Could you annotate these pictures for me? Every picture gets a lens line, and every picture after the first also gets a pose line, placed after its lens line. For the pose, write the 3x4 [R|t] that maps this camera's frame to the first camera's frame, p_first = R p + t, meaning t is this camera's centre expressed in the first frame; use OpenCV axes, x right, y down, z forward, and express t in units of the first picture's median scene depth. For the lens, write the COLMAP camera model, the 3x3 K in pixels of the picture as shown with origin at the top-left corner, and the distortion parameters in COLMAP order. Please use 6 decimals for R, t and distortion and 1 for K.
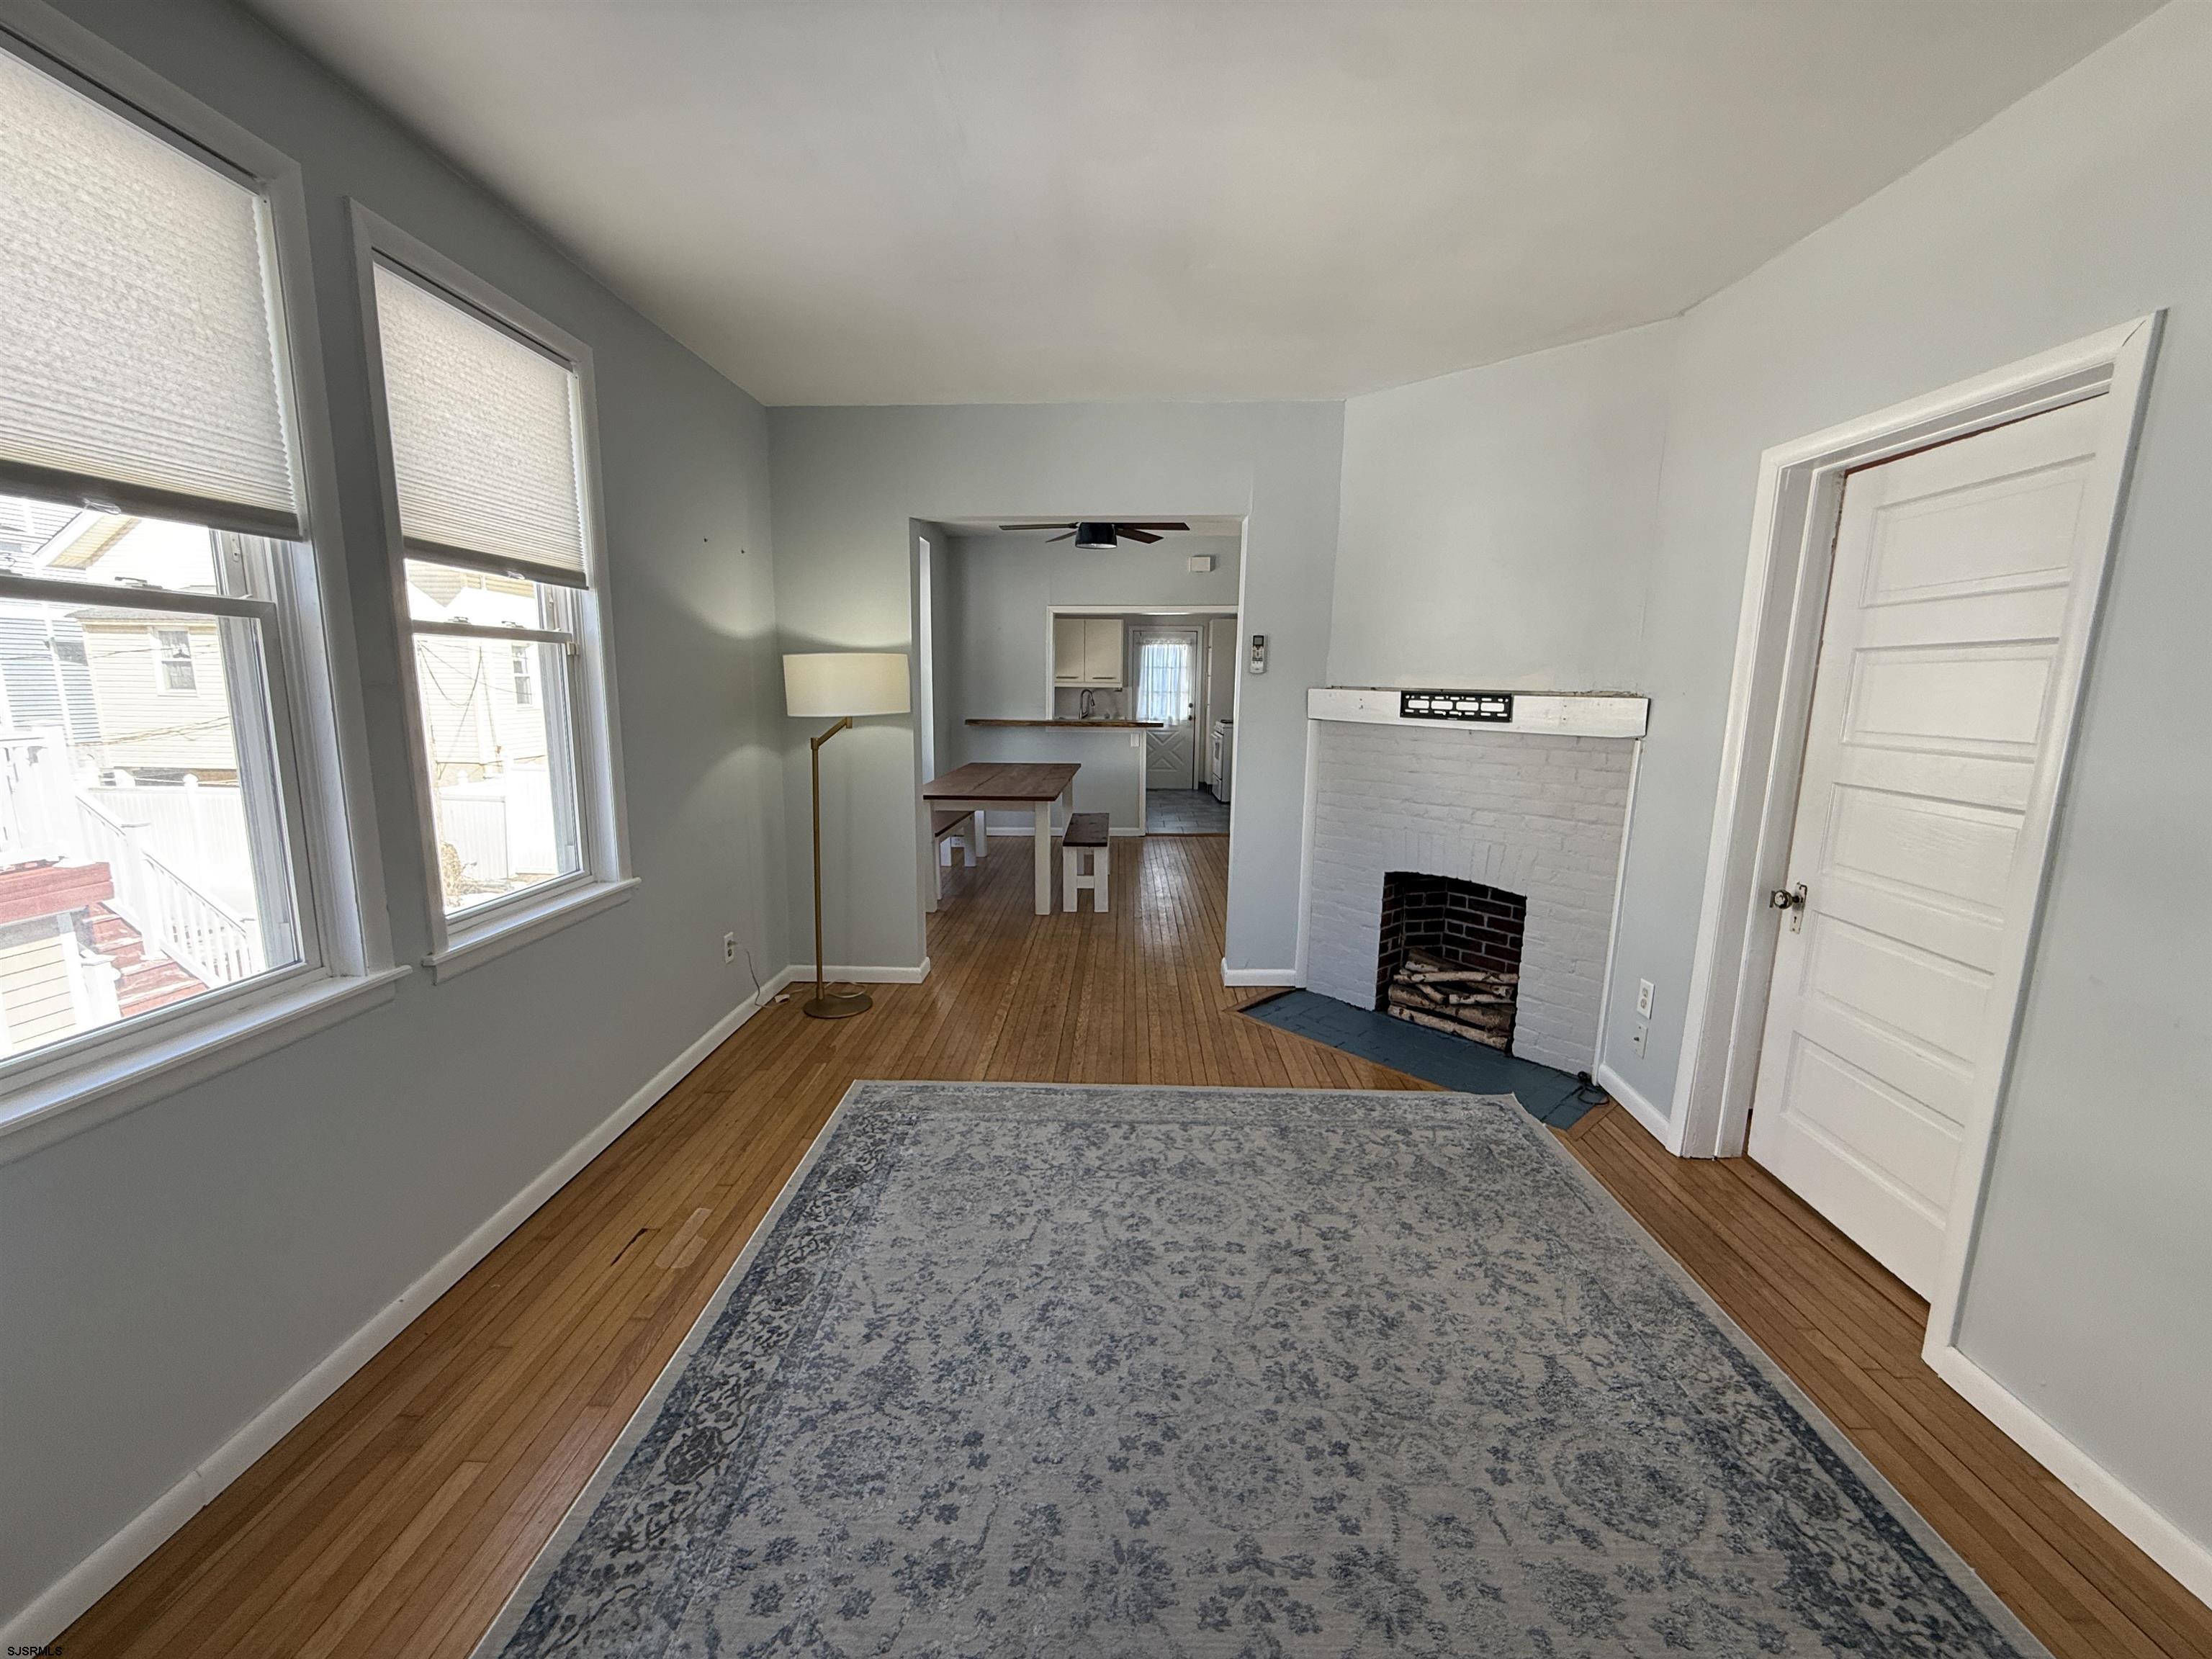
lens RADIAL K [[881.3, 0, 1102.6], [0, 881.3, 831.6], [0, 0, 1]] dist [-0.001160, -0.000335]
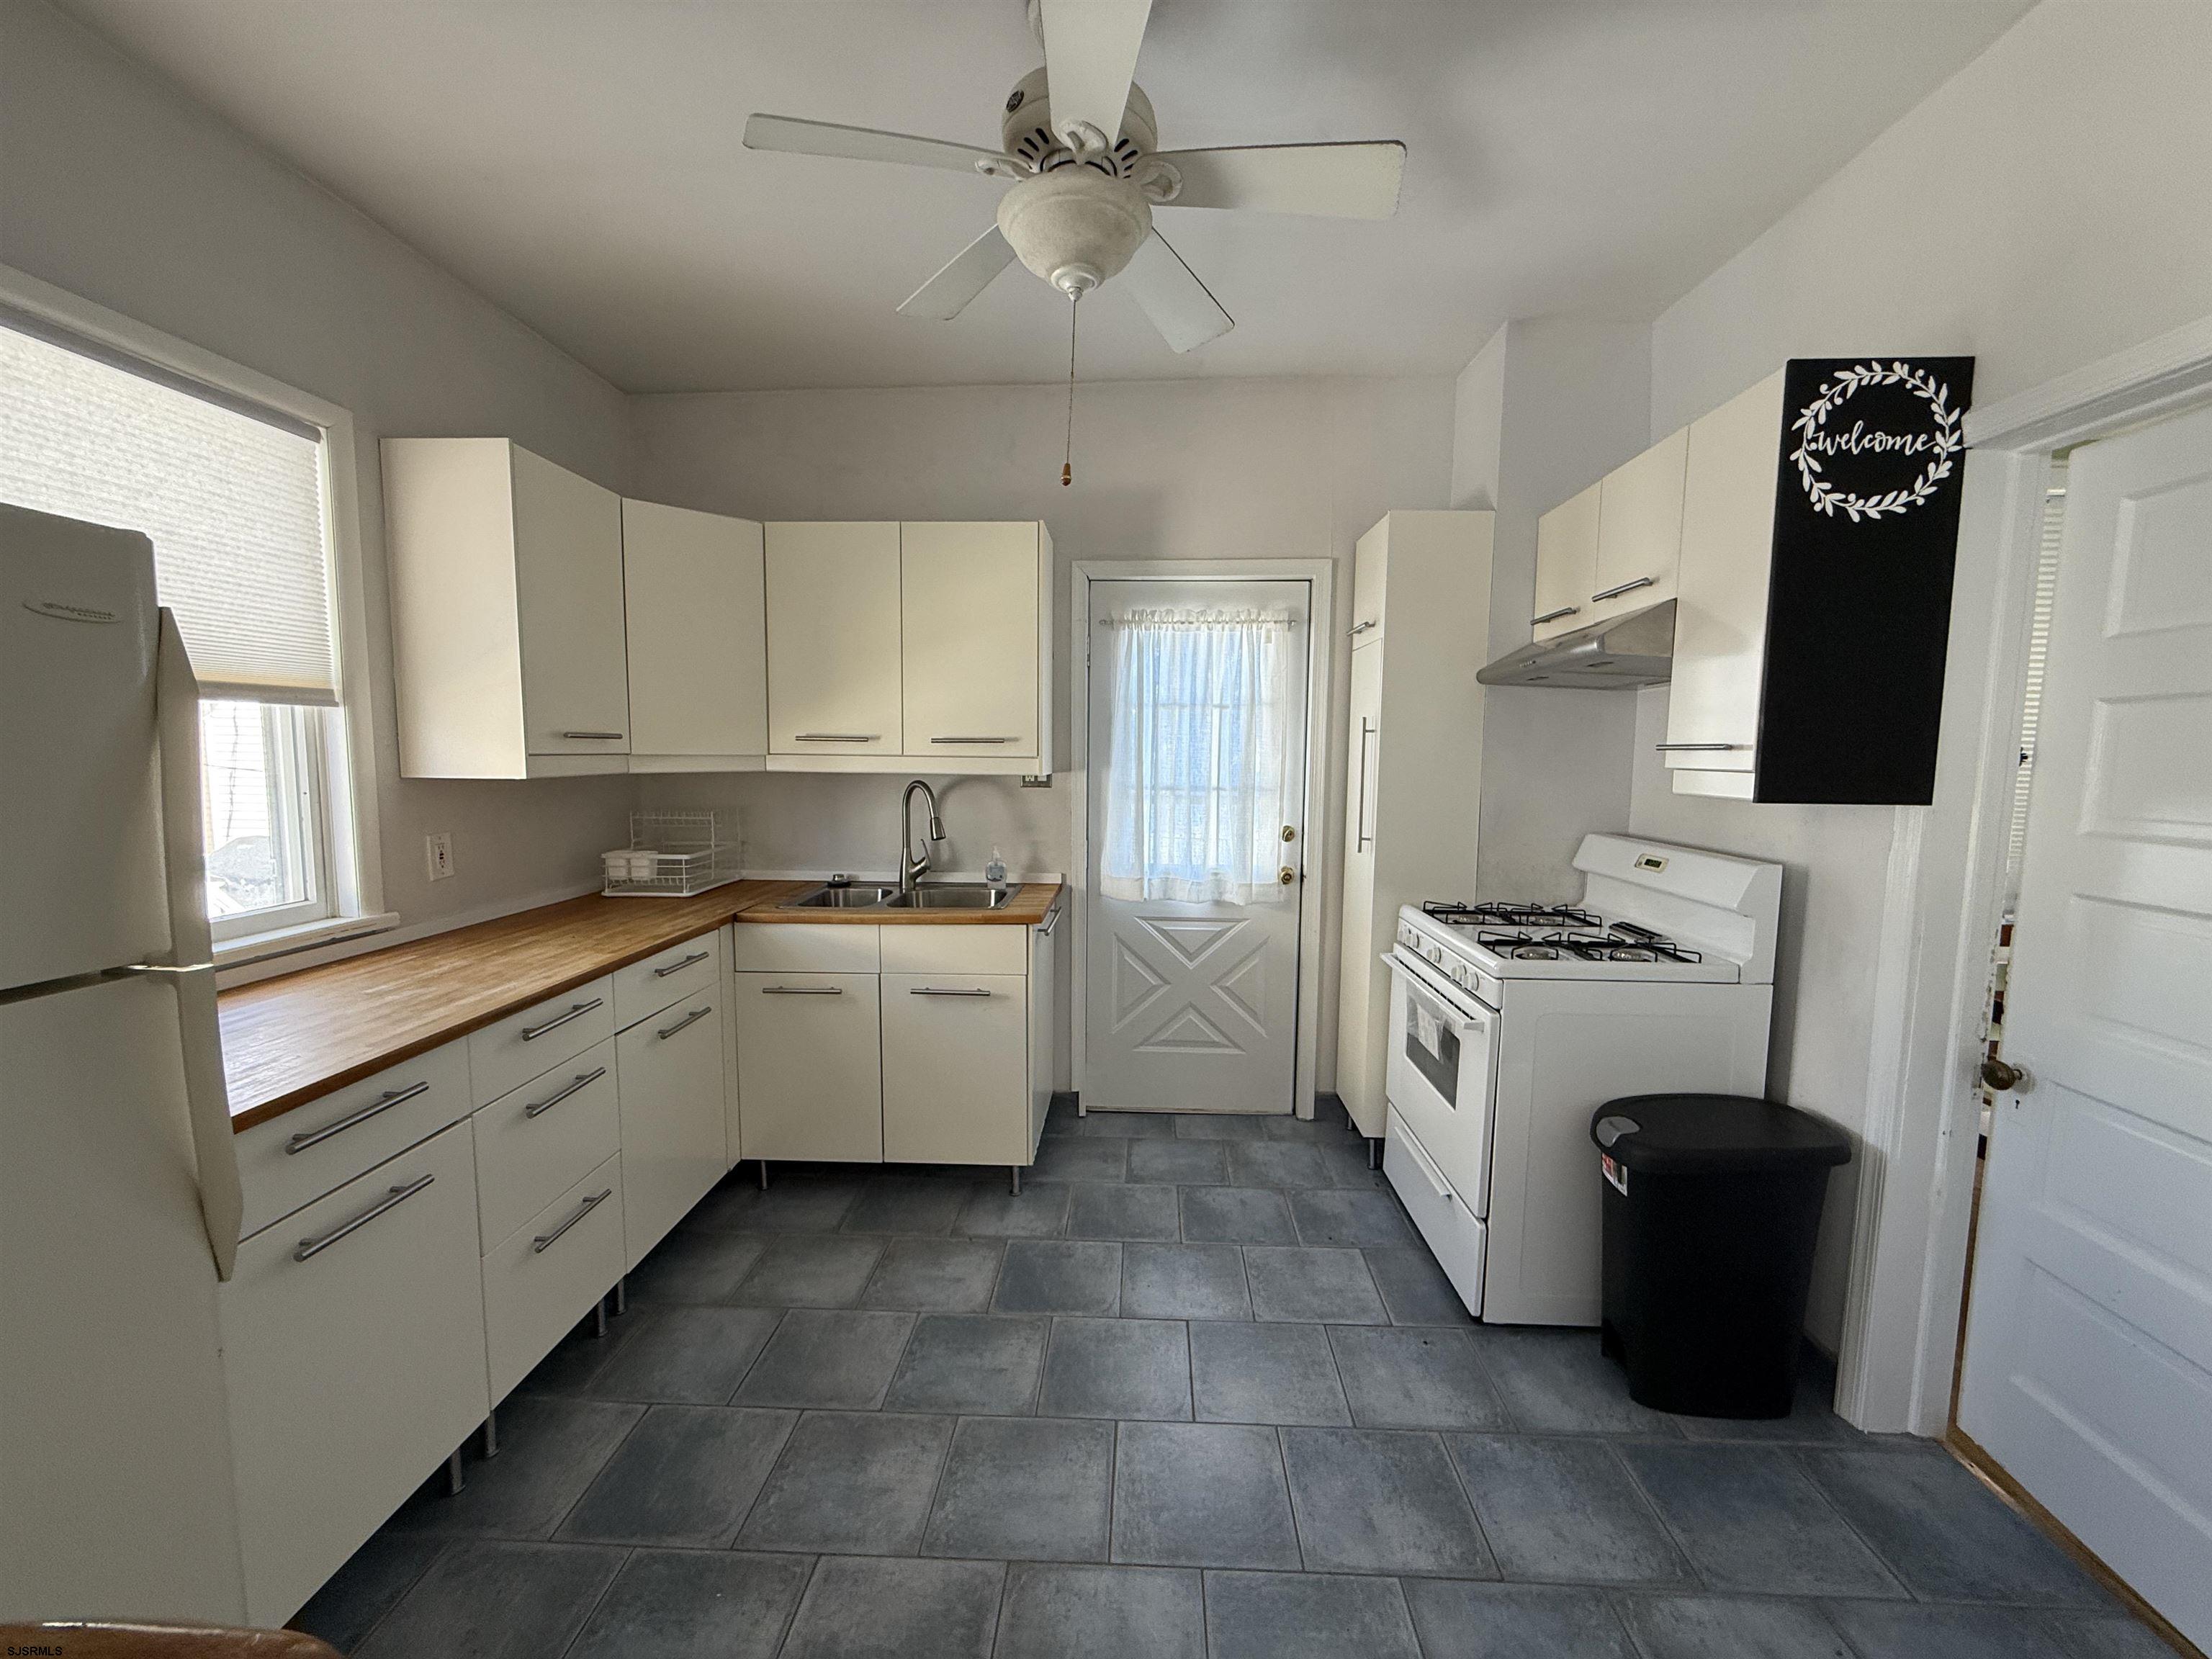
lens RADIAL K [[881.3, 0, 1095.5], [0, 881.3, 829.9], [0, 0, 1]] dist [-0.001160, -0.000335]
pose [[0.999659, 0.001541, -0.026076, 0.165814], [-0.003645, 0.996722, -0.080820, -0.455252], [0.025866, 0.080887, 0.996388, 2.668322]]
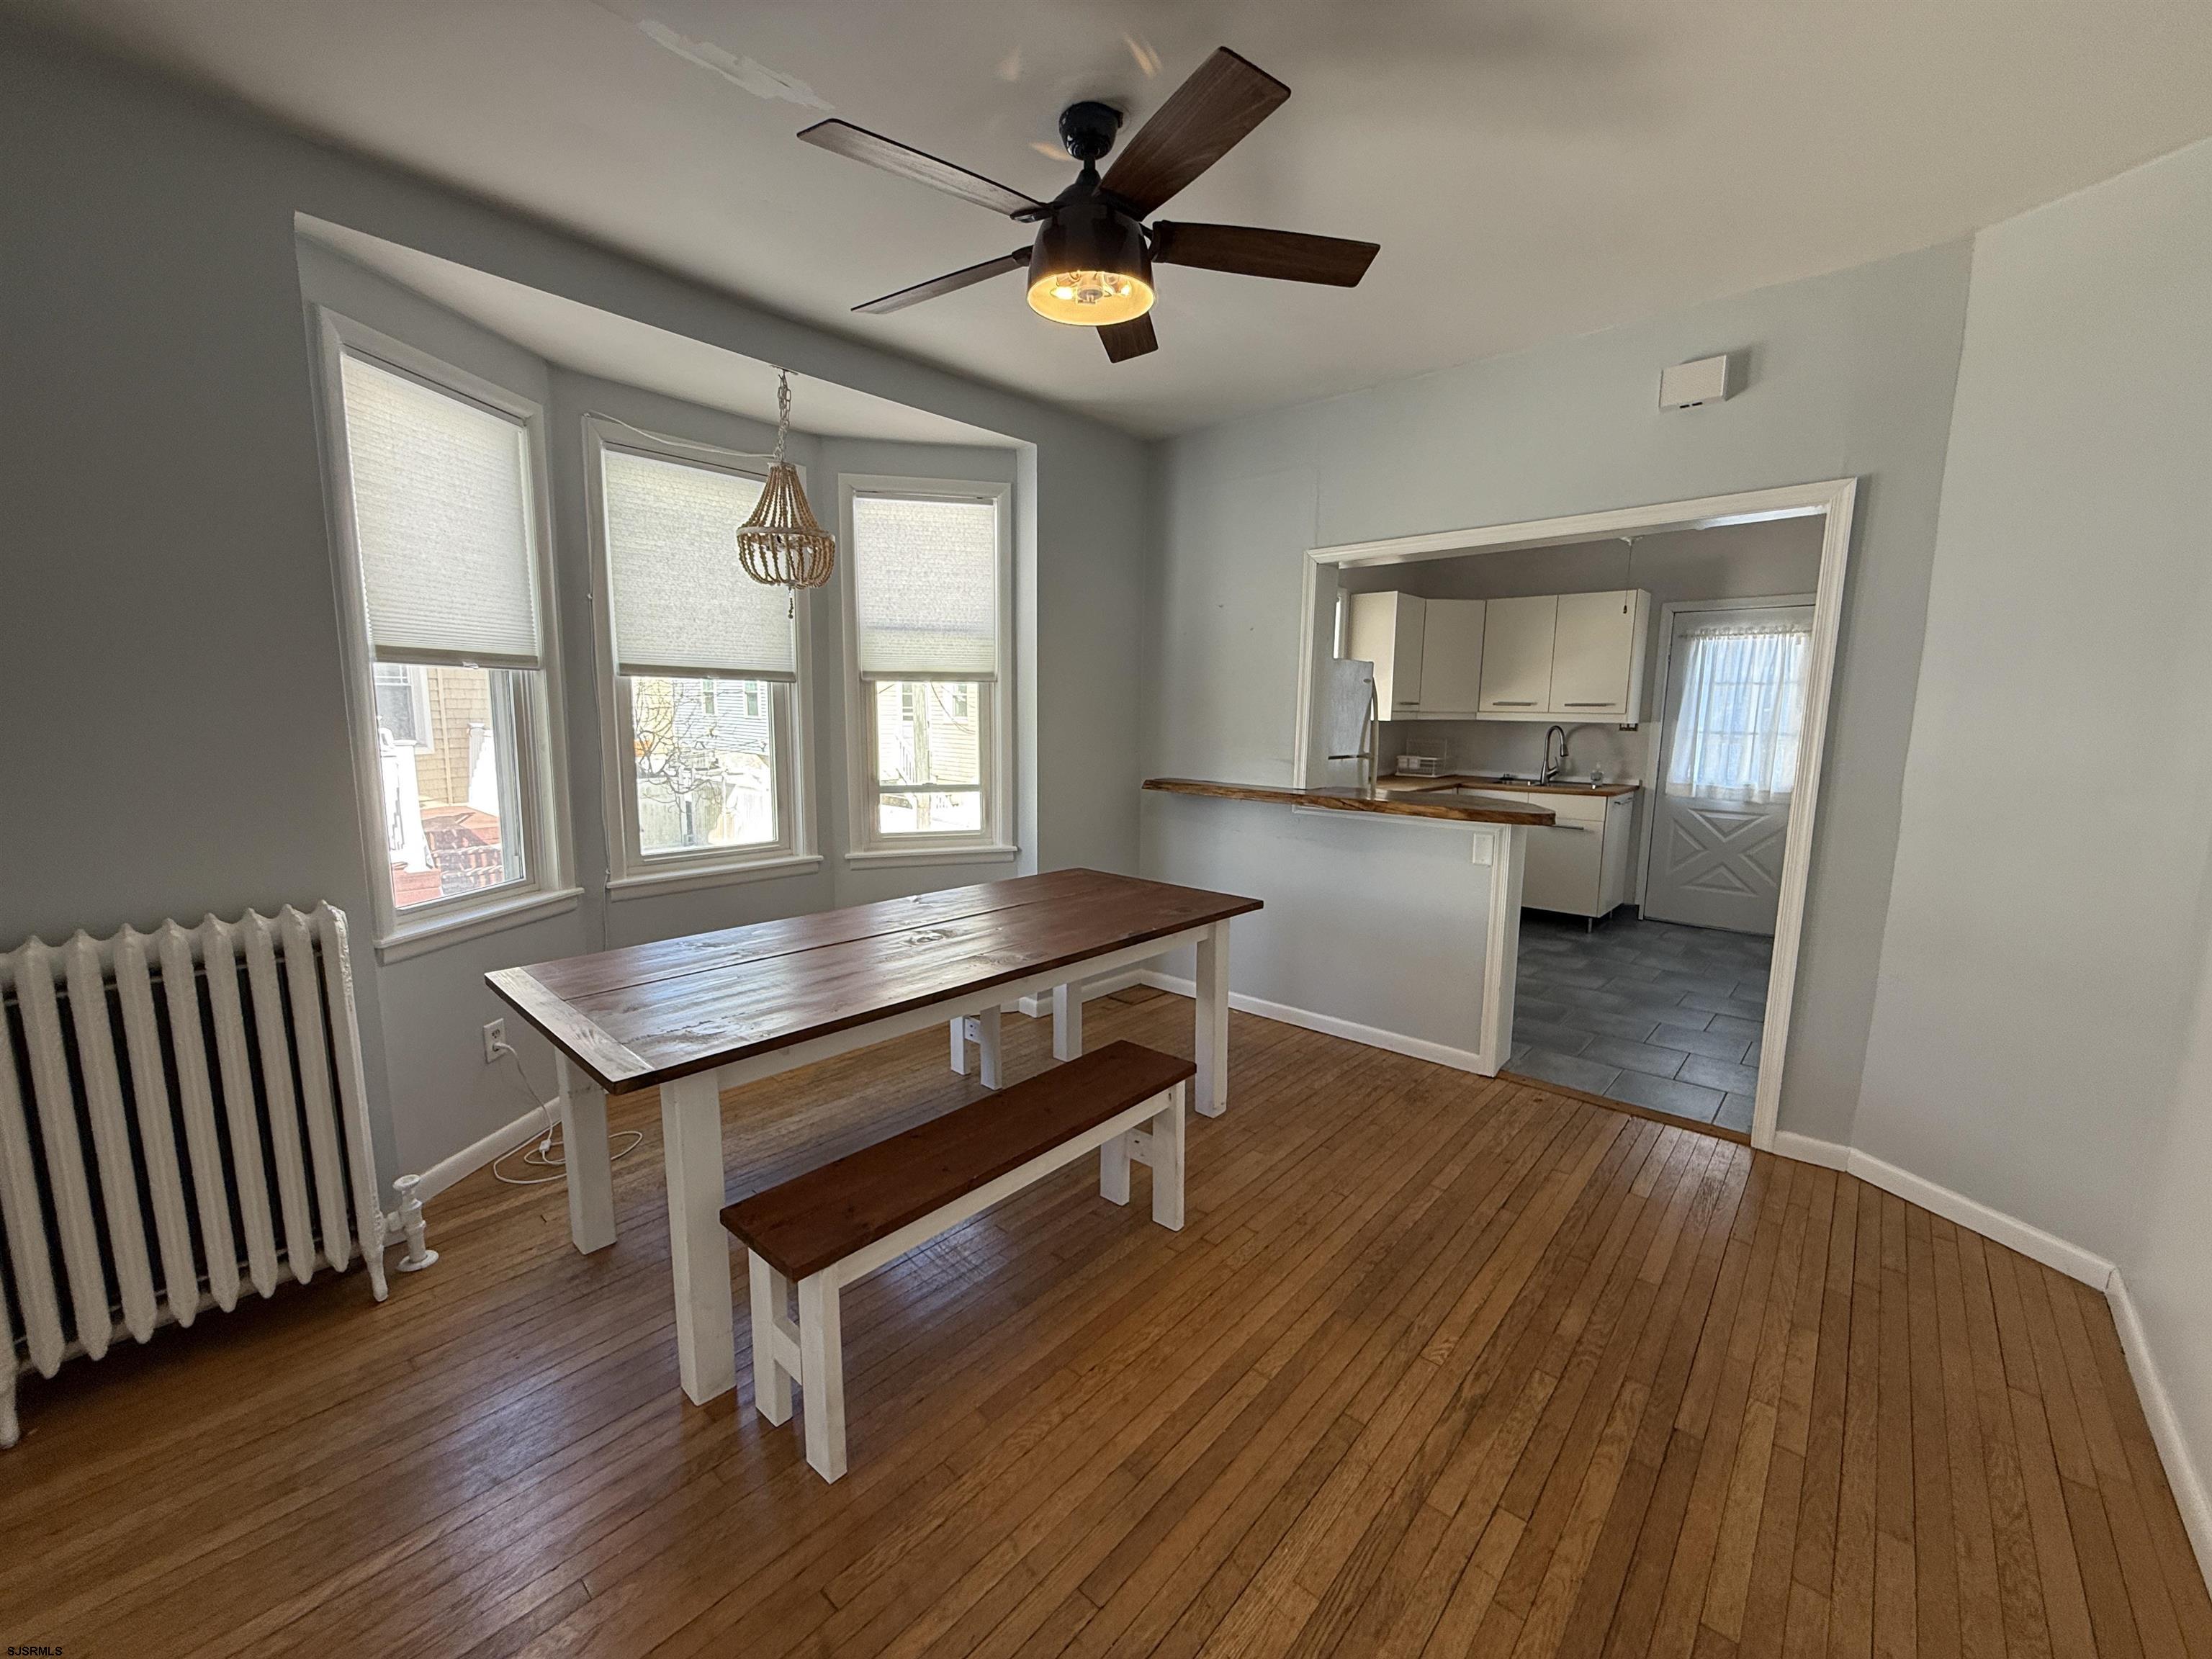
lens RADIAL K [[881.3, 0, 1104.9], [0, 881.3, 830.5], [0, 0, 1]] dist [-0.001160, -0.000335]
pose [[0.760143, 0.090560, -0.643414, 0.457558], [-0.113644, 0.993506, 0.005573, -0.255908], [0.639740, 0.068884, 0.765498, 1.529254]]
